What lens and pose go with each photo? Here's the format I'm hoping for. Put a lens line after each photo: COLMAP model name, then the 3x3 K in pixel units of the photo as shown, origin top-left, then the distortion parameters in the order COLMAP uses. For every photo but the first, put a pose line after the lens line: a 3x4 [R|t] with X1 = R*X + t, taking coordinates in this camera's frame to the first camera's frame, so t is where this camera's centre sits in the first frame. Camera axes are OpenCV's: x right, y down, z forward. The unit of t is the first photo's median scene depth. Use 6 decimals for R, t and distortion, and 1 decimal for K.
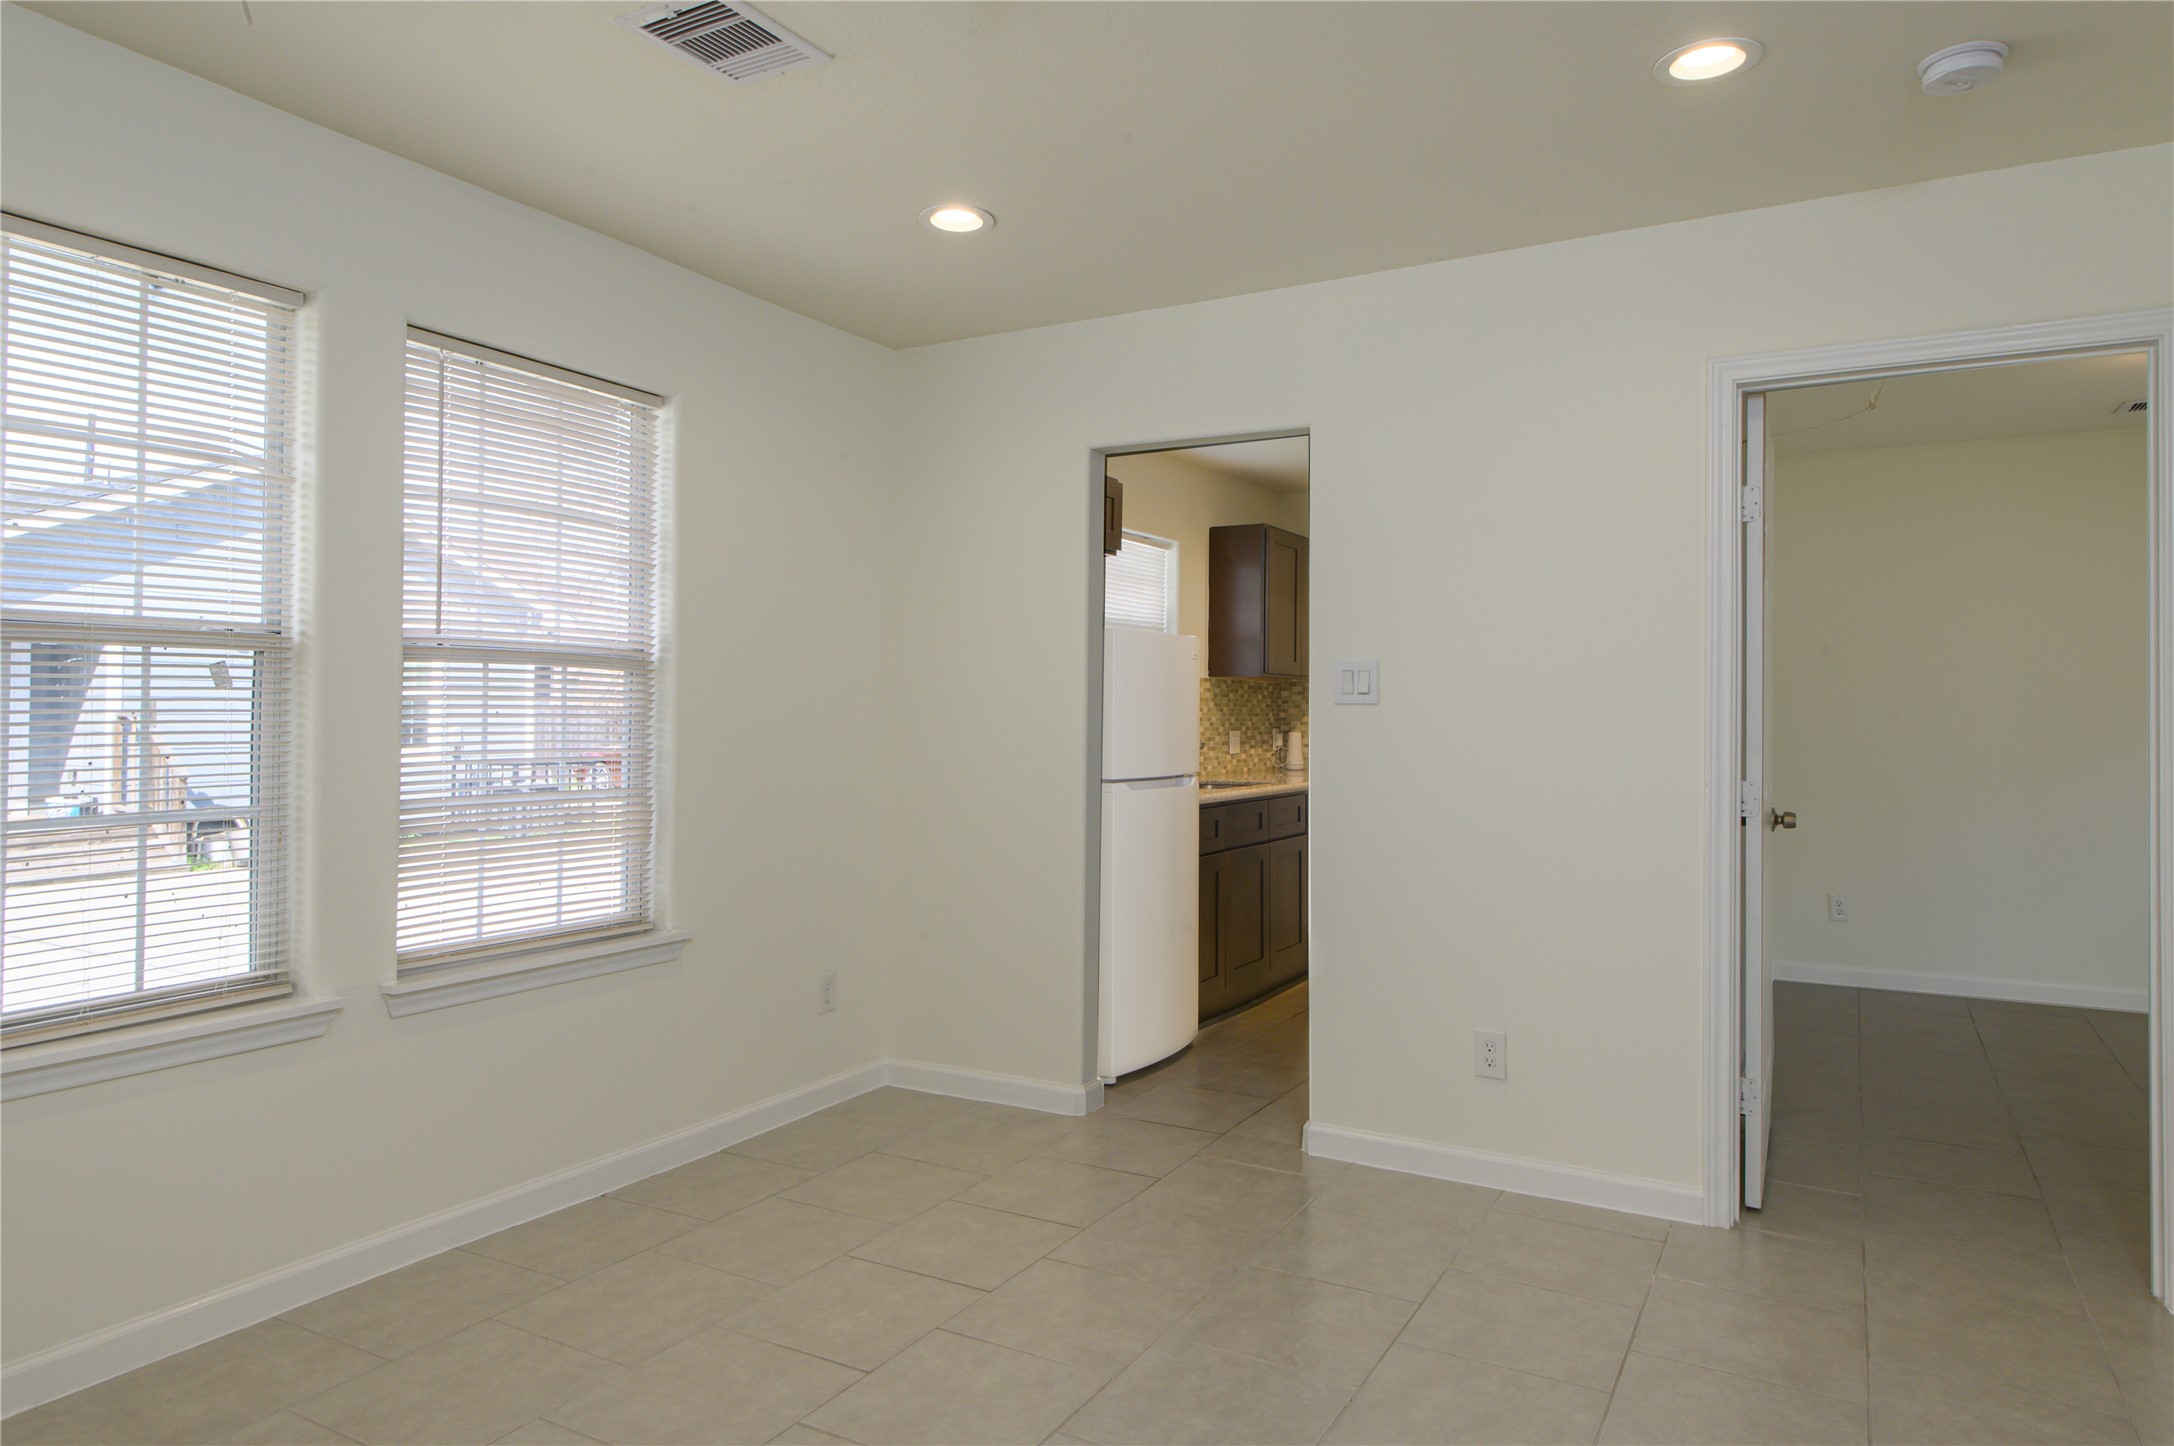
lens RADIAL K [[1319.1, 0, 1085.3], [0, 1319.1, 729.0], [0, 0, 1]] dist [-0.002406, -0.000179]
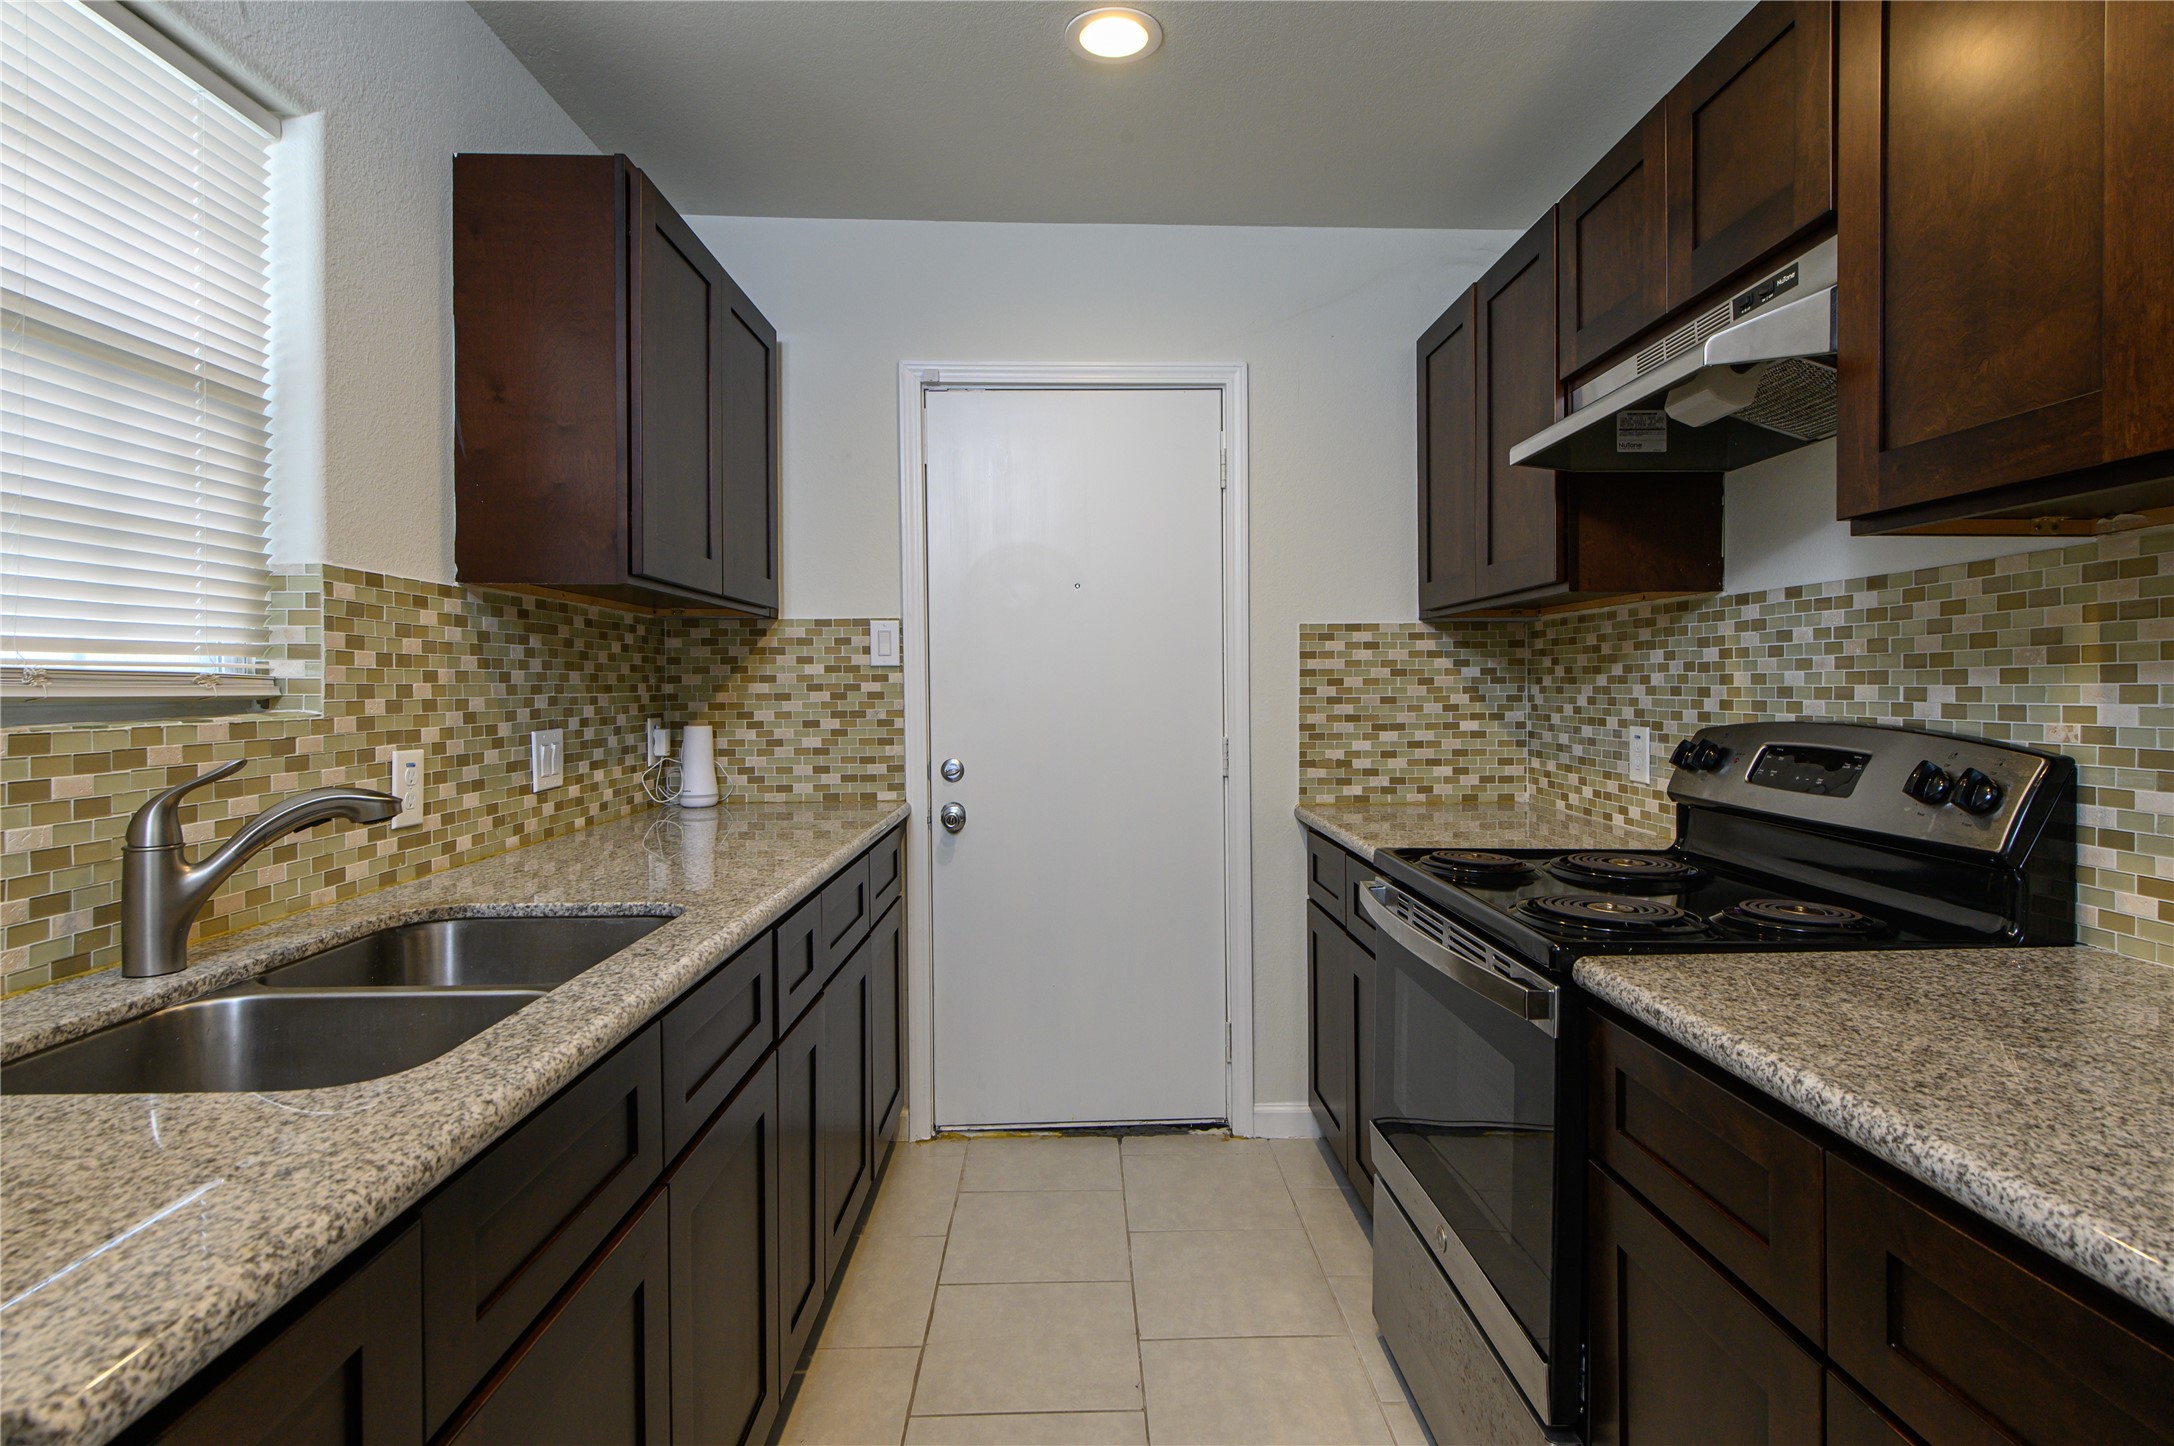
lens RADIAL K [[1114.1, 0, 1091.2], [0, 1114.1, 707.9], [0, 0, 1]] dist [-0.001553, -0.000451]
pose [[0.859828, -0.009866, 0.510488, 0.082055], [0.003345, 0.999901, 0.013689, -0.009194], [-0.510573, -0.010063, 0.859776, 0.622017]]
